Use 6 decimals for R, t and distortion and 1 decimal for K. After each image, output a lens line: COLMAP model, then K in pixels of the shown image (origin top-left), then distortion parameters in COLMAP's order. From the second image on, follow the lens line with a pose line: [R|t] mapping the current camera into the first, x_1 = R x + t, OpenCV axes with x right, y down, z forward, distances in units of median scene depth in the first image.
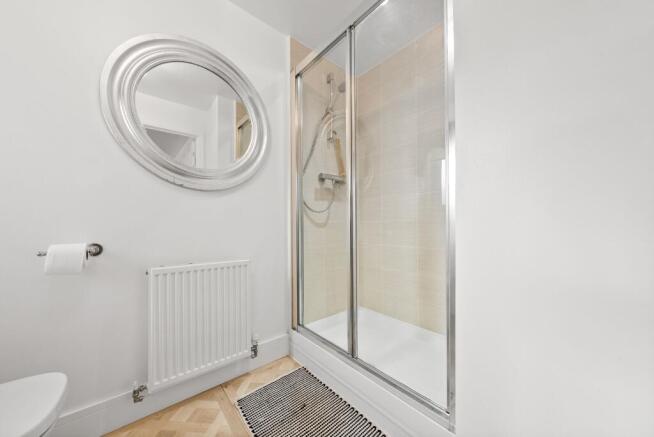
lens RADIAL K [[227.0, 0, 328.4], [0, 227.0, 223.1], [0, 0, 1]] dist [-0.001119, -0.000318]
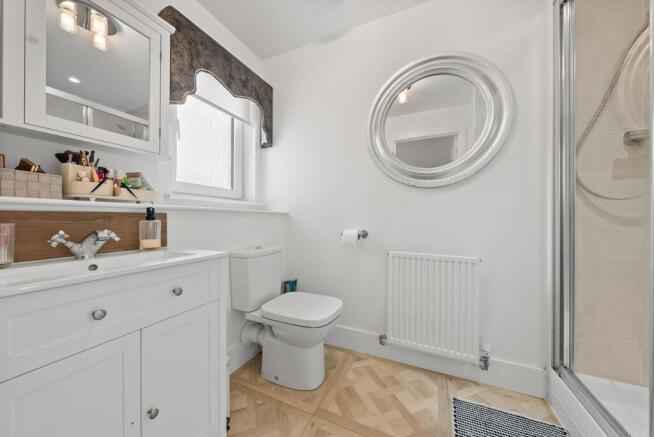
lens RADIAL K [[227.0, 0, 330.4], [0, 227.0, 216.4], [0, 0, 1]] dist [-0.001119, -0.000318]
pose [[0.422607, 0.001559, -0.906312, 0.223019], [0.000739, 0.999998, 0.002065, -0.006640], [0.906313, -0.001543, 0.422604, 0.086645]]
